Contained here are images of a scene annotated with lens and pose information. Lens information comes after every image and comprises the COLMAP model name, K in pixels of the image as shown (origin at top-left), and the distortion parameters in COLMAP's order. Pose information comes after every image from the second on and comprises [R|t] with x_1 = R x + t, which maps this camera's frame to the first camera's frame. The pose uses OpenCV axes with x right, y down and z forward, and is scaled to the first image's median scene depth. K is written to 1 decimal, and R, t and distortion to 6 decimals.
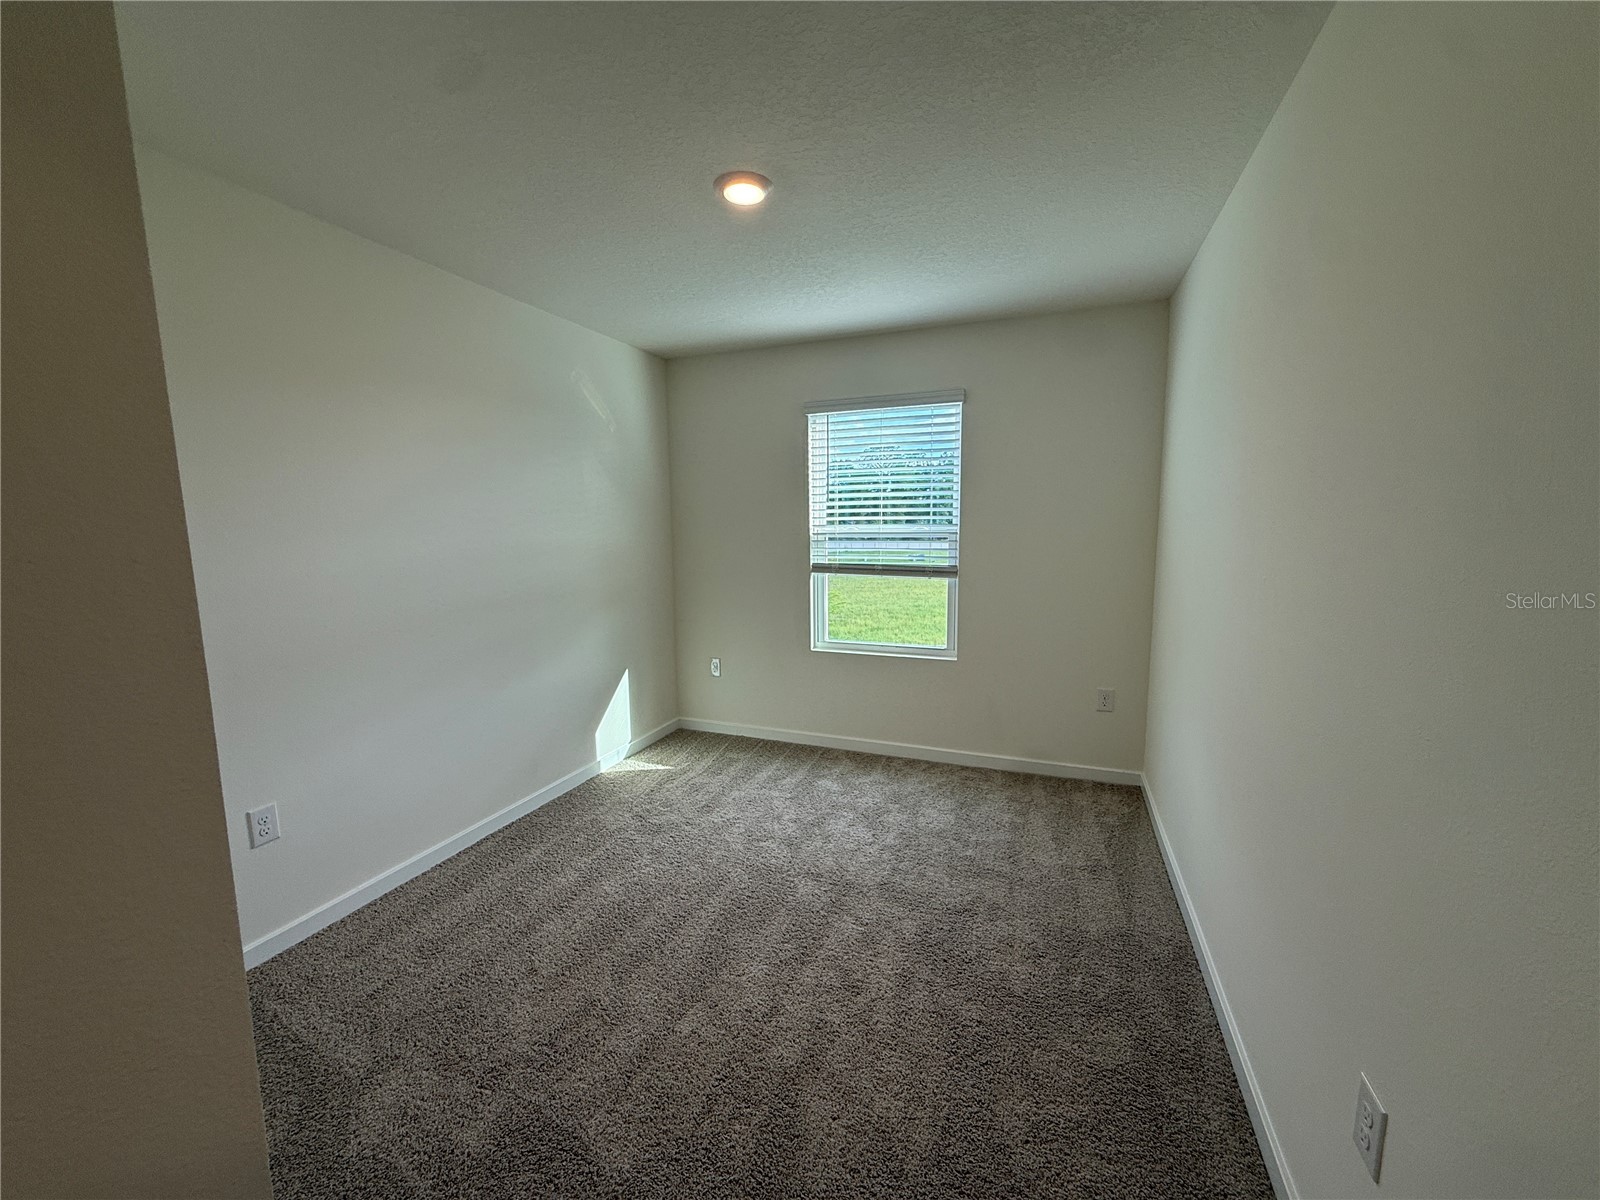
lens RADIAL K [[638.7, 0, 808.0], [0, 638.7, 601.4], [0, 0, 1]] dist [-0.002797, -0.000193]
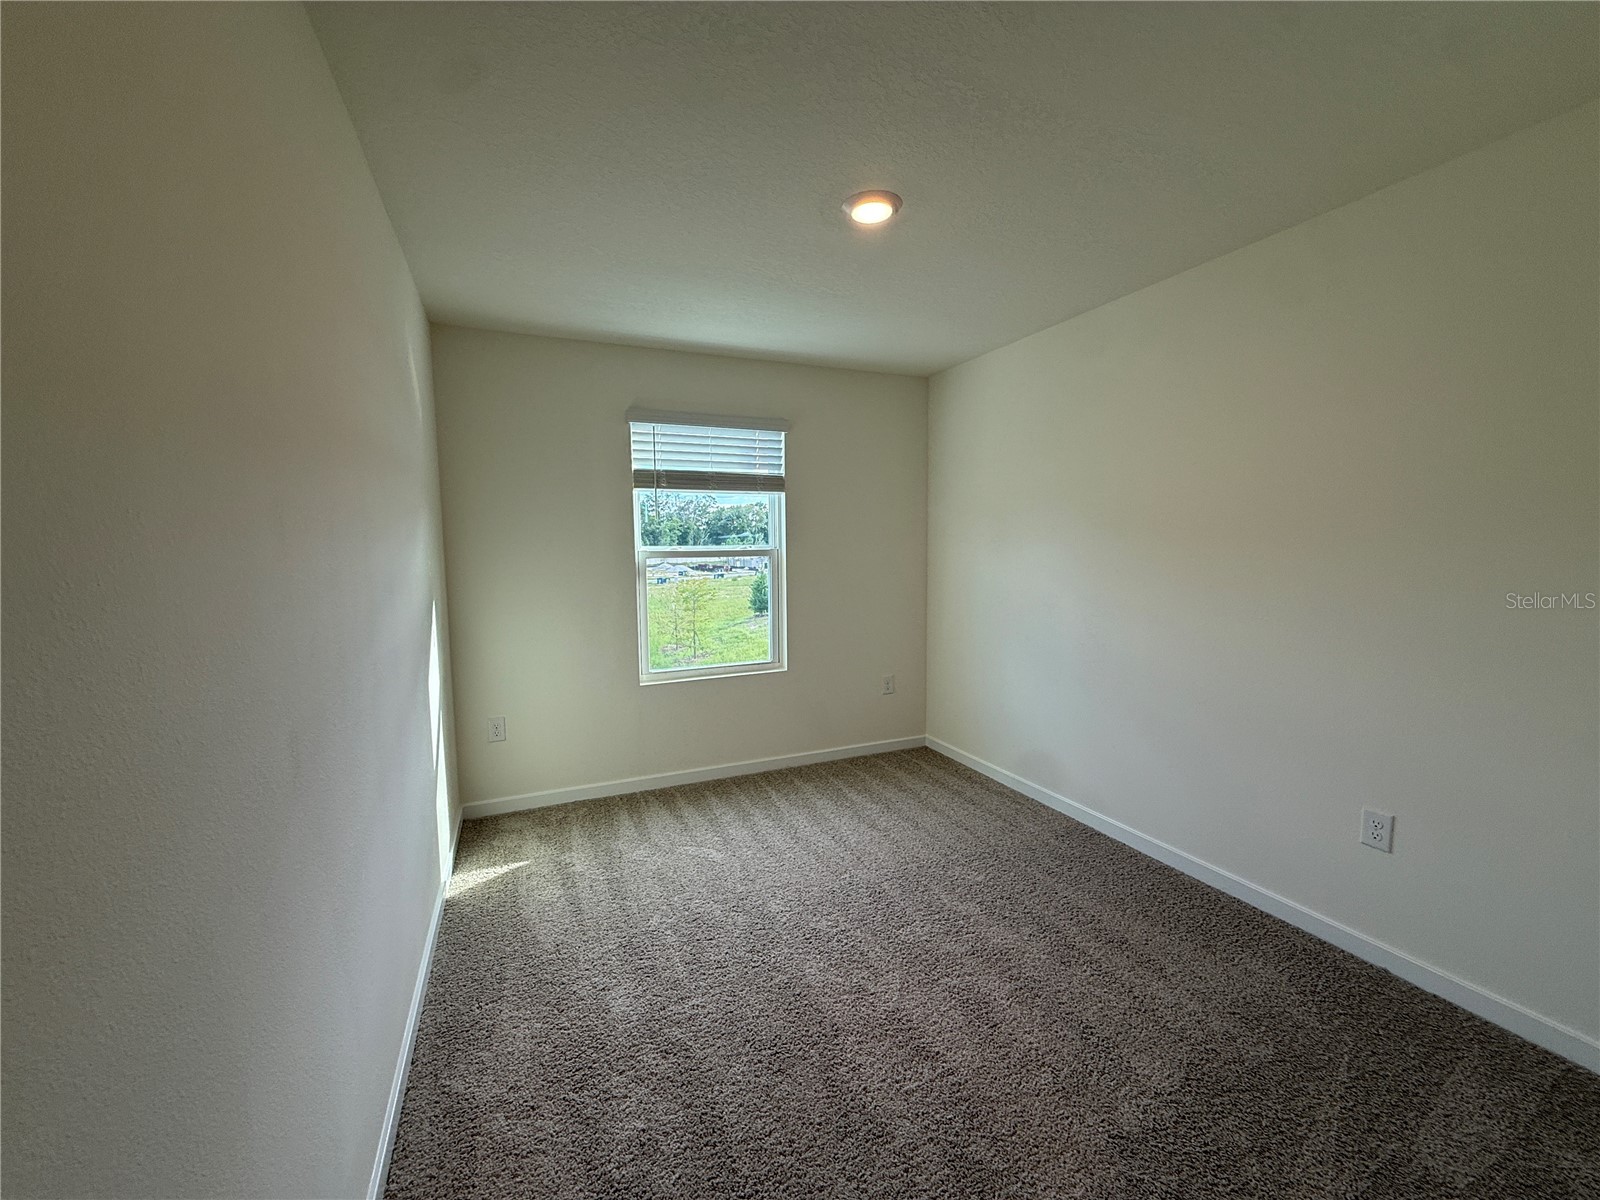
lens RADIAL K [[638.7, 0, 800.8], [0, 638.7, 595.0], [0, 0, 1]] dist [-0.002797, -0.000193]
pose [[0.717718, -0.057308, 0.693971, -0.477861], [0.095216, 0.995324, -0.016280, -0.012246], [-0.689793, 0.077761, 0.719819, 0.205447]]
